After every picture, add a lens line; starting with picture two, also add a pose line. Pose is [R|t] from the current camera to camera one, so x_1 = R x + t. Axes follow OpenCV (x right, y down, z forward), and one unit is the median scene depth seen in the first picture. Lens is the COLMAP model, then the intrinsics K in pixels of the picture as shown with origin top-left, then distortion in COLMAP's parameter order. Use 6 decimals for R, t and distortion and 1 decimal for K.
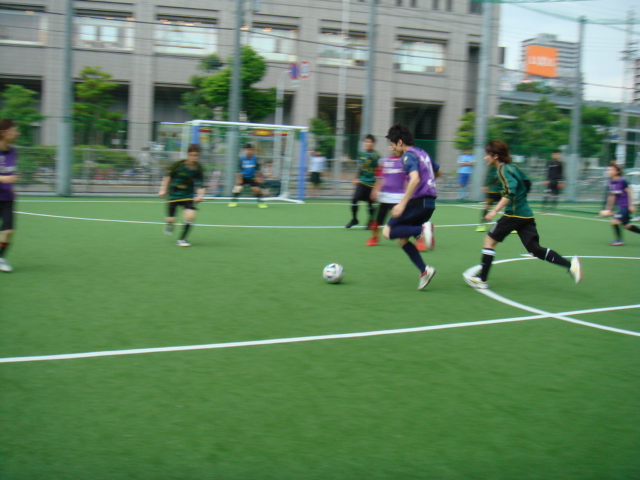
lens RADIAL K [[728.0, 0, 303.5], [0, 728.0, 217.7], [0, 0, 1]] dist [-0.134926, 0.000000]
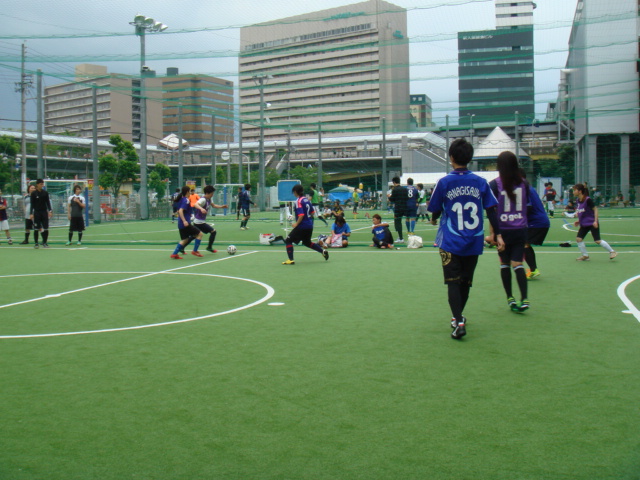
lens RADIAL K [[728.0, 0, 306.9], [0, 728.0, 230.7], [0, 0, 1]] dist [-0.134926, 0.000000]
pose [[0.714081, -0.087499, 0.694573, 0.014015], [0.102050, 0.994571, 0.020376, 0.002333], [-0.692585, 0.056331, 0.719133, -0.030896]]
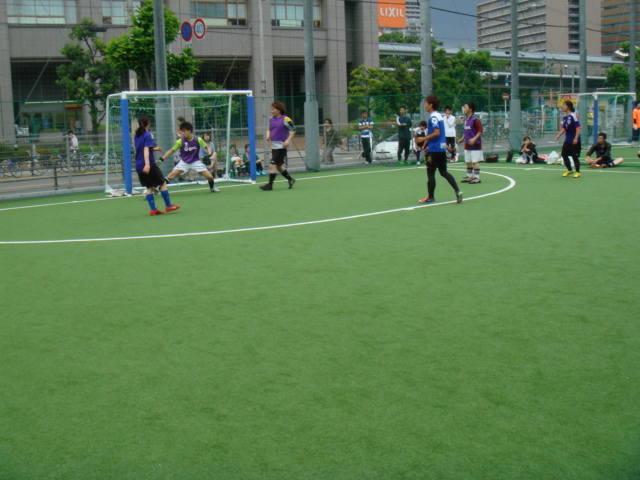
lens RADIAL K [[728.0, 0, 304.9], [0, 728.0, 212.1], [0, 0, 1]] dist [-0.134926, 0.000000]
pose [[0.975756, -0.104016, 0.192566, -0.042909], [0.095847, 0.994074, 0.051286, -0.009270], [-0.196760, -0.031586, 0.979943, 0.068842]]
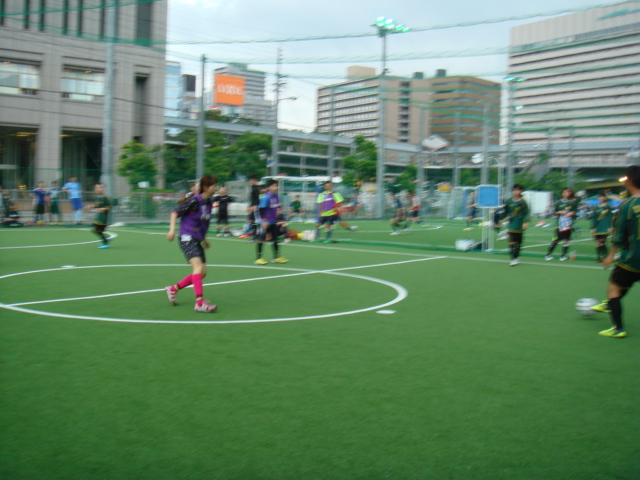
lens RADIAL K [[728.0, 0, 310.3], [0, 728.0, 230.8], [0, 0, 1]] dist [-0.134926, 0.000000]
pose [[0.915701, -0.040293, 0.399835, 0.042764], [0.047423, 0.998843, -0.007952, 0.004483], [-0.399052, 0.026243, 0.916553, -0.050071]]
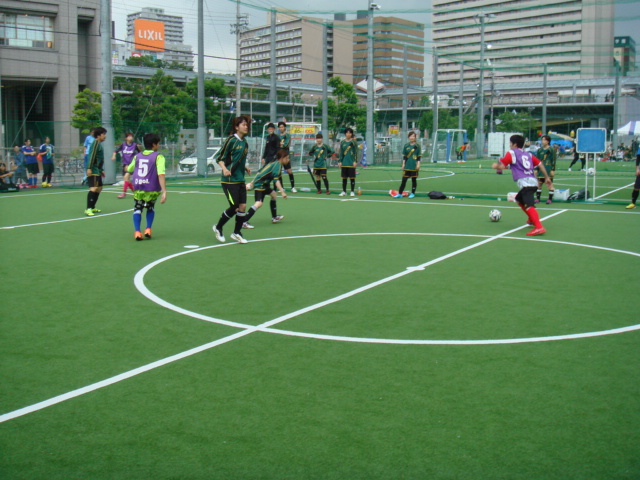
lens RADIAL K [[728.0, 0, 305.4], [0, 728.0, 229.3], [0, 0, 1]] dist [-0.134926, 0.000000]
pose [[0.865398, -0.105683, 0.489813, -0.001860], [0.081129, 0.994160, 0.071164, -0.004509], [-0.494474, -0.021847, 0.868918, 0.025950]]
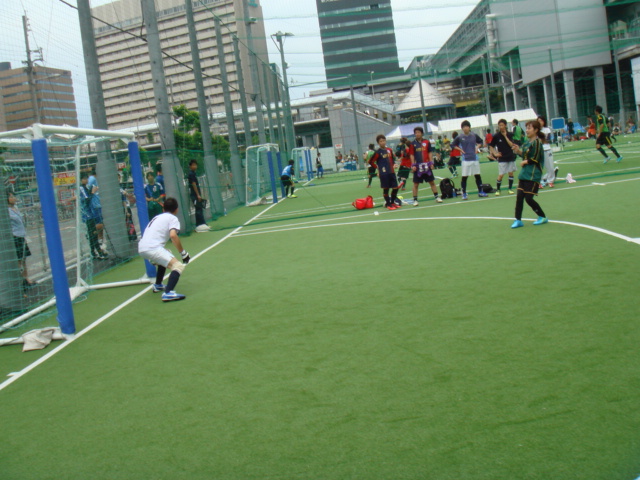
lens RADIAL K [[728.0, 0, 314.4], [0, 728.0, 239.8], [0, 0, 1]] dist [-0.134926, 0.000000]
pose [[0.499863, -0.207536, 0.840872, -0.141557], [0.226532, 0.968398, 0.104347, -0.029356], [-0.835955, 0.138325, 0.531080, 0.255606]]
